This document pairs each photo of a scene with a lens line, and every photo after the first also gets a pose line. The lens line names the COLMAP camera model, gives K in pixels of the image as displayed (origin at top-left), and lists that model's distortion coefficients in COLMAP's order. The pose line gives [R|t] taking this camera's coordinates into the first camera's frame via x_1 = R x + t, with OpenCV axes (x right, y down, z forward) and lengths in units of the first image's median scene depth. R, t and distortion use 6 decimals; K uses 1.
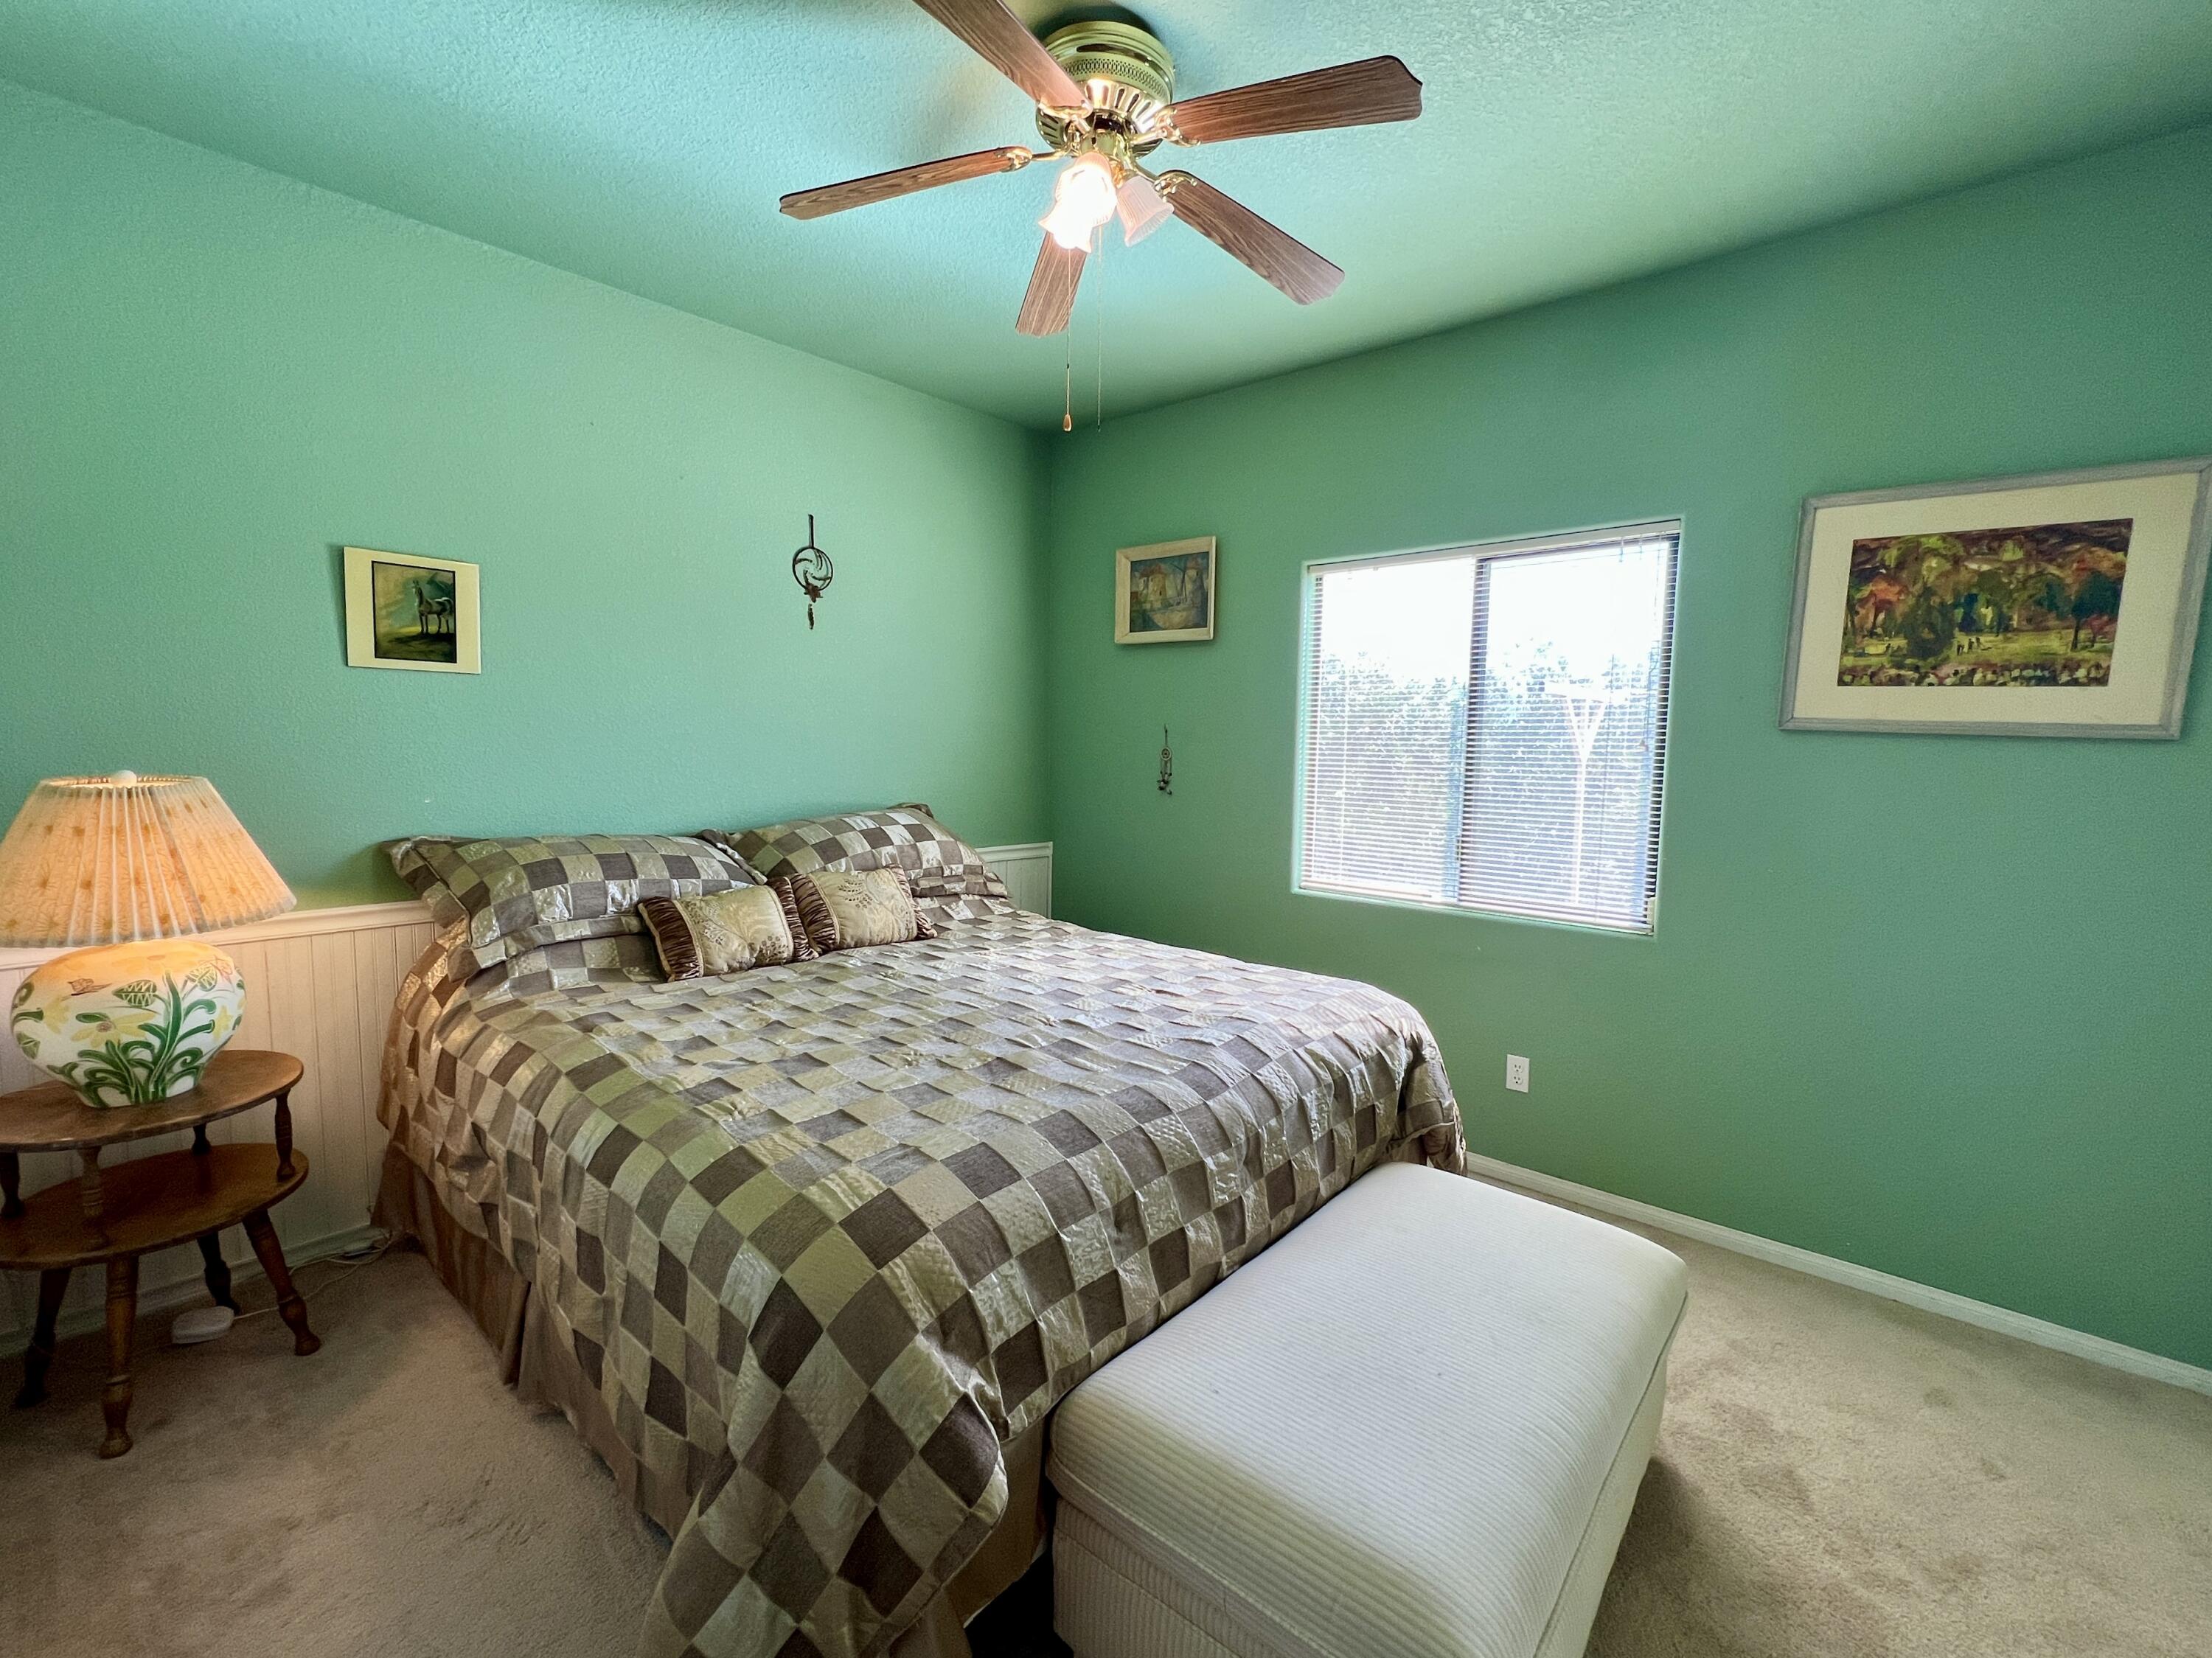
lens RADIAL K [[950.1, 0, 1128.2], [0, 950.1, 824.7], [0, 0, 1]] dist [-0.001465, 0.000048]
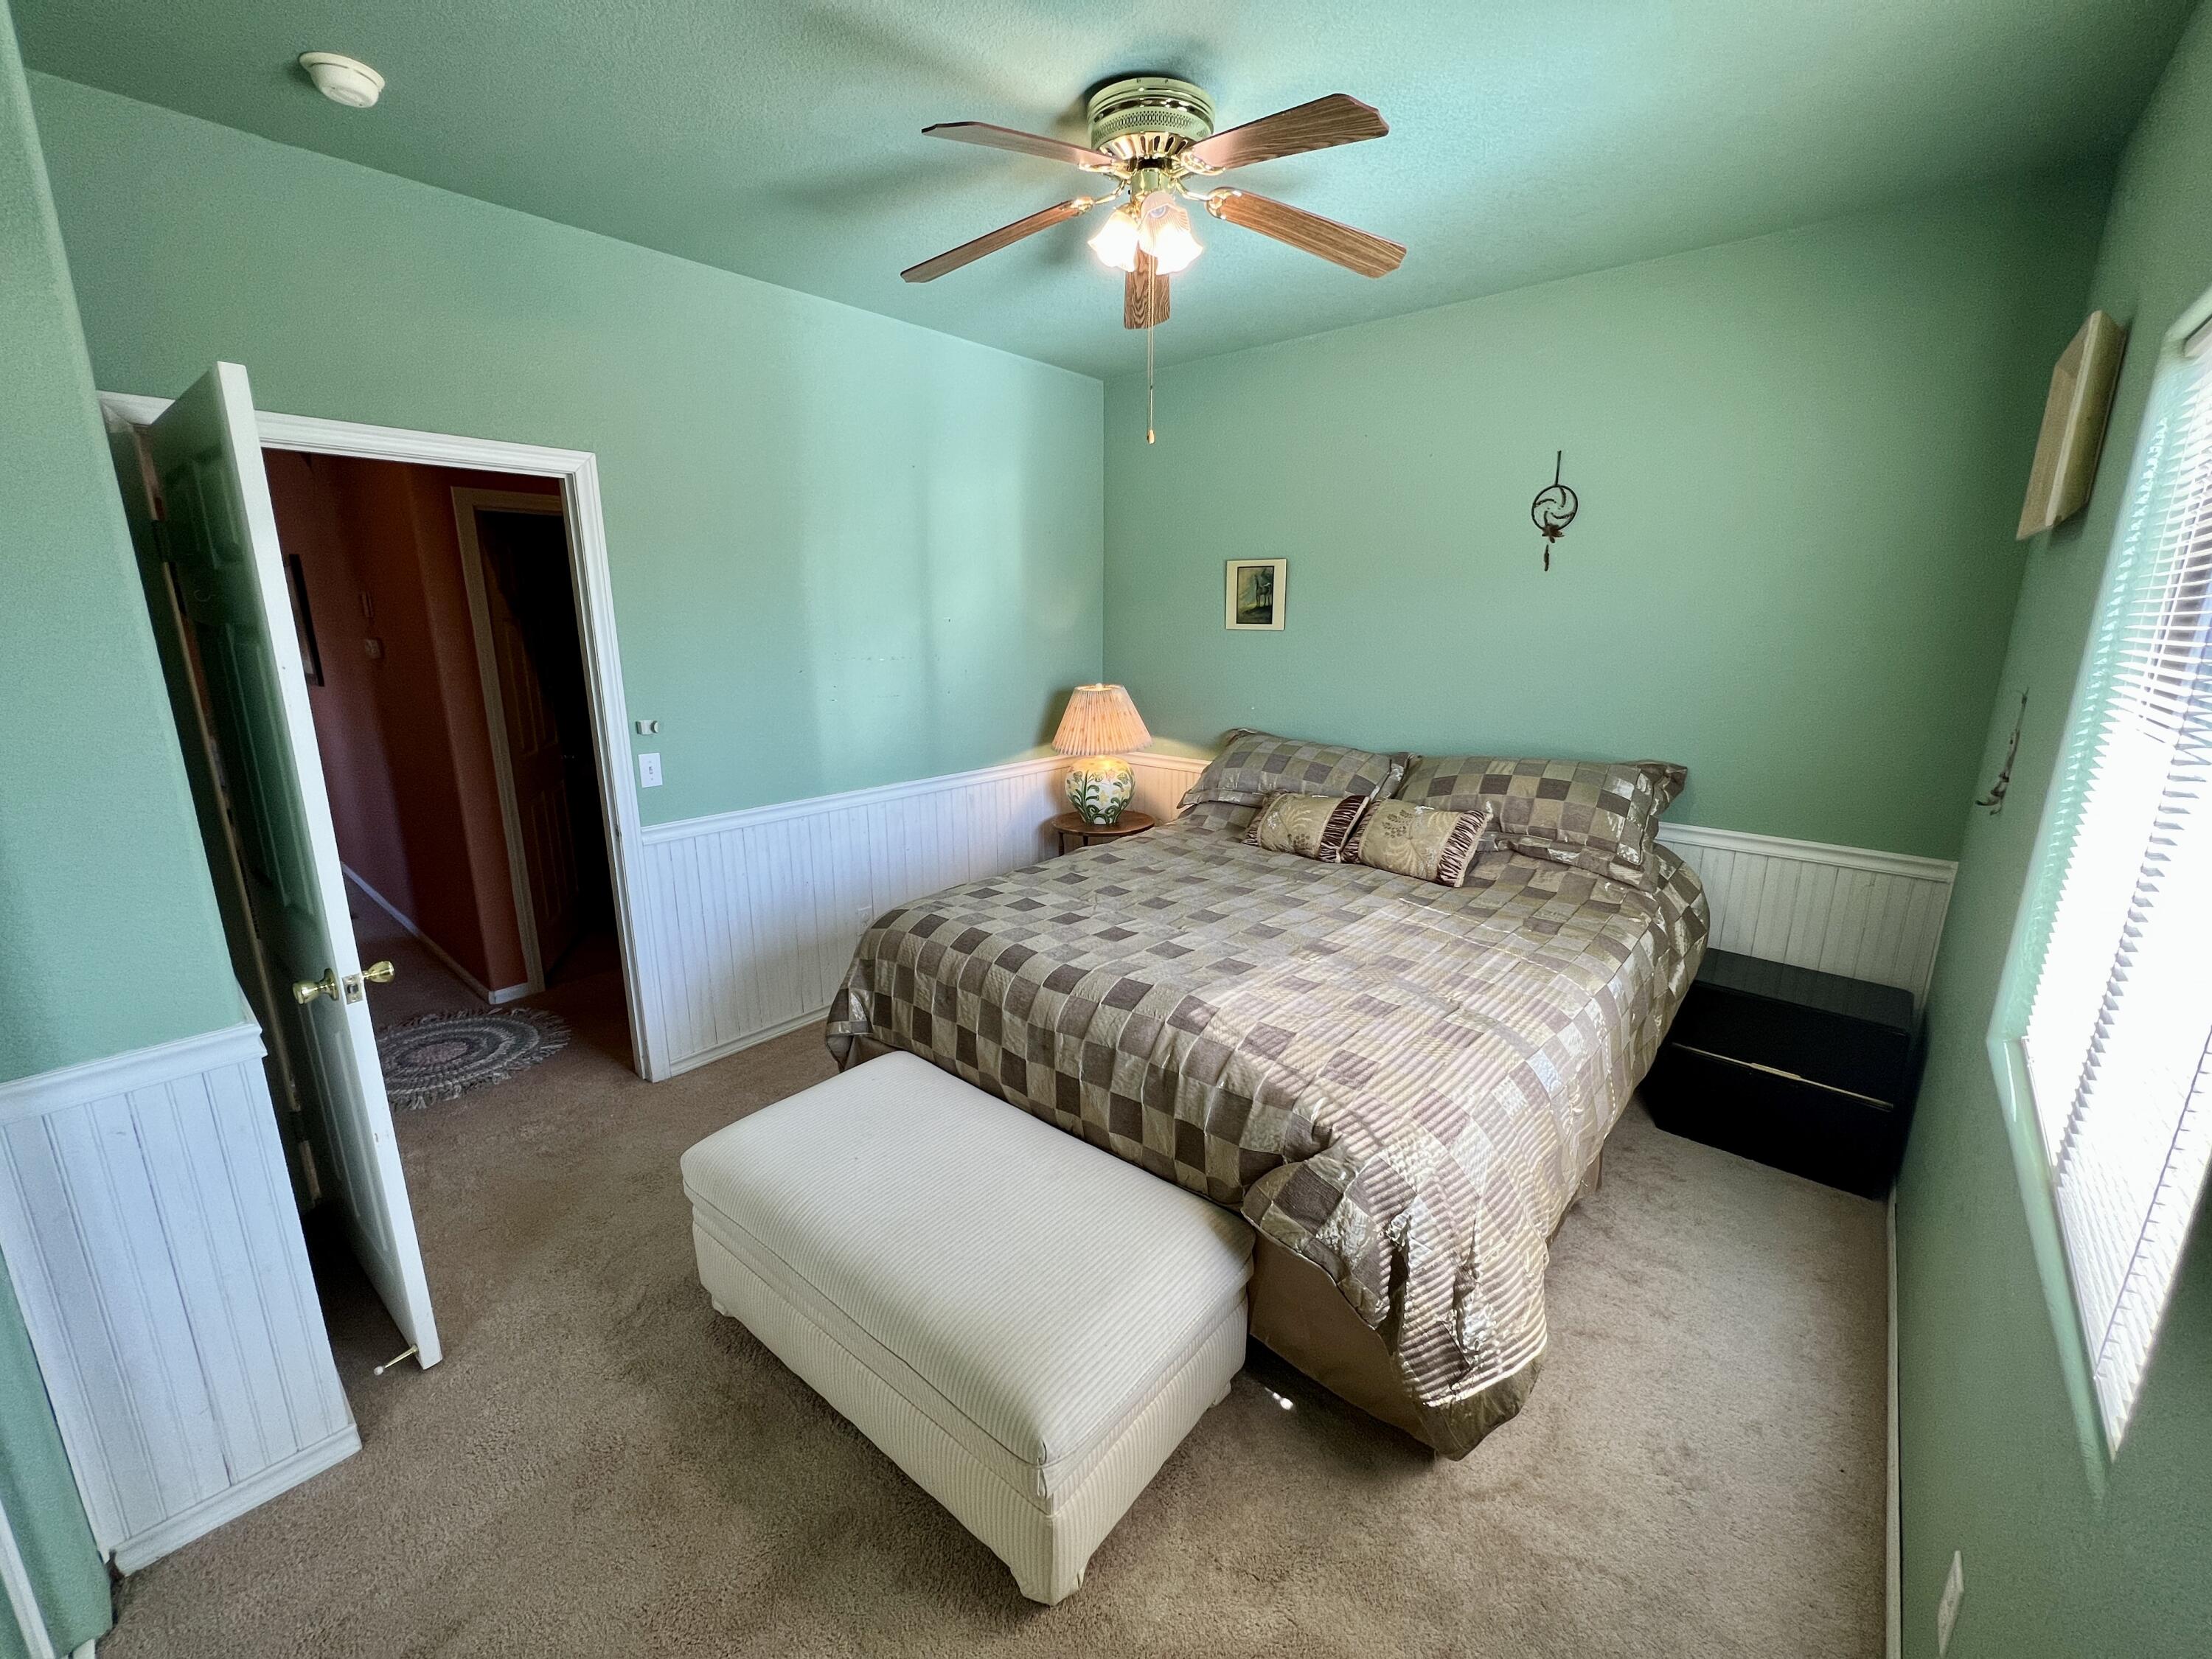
lens RADIAL K [[950.2, 0, 1128.2], [0, 950.2, 825.2], [0, 0, 1]] dist [-0.001465, 0.000048]
pose [[-0.008452, 0.206691, -0.978370, 0.950370], [-0.093204, 0.973983, 0.206569, -0.149751], [0.995611, 0.092934, 0.011032, 0.780352]]
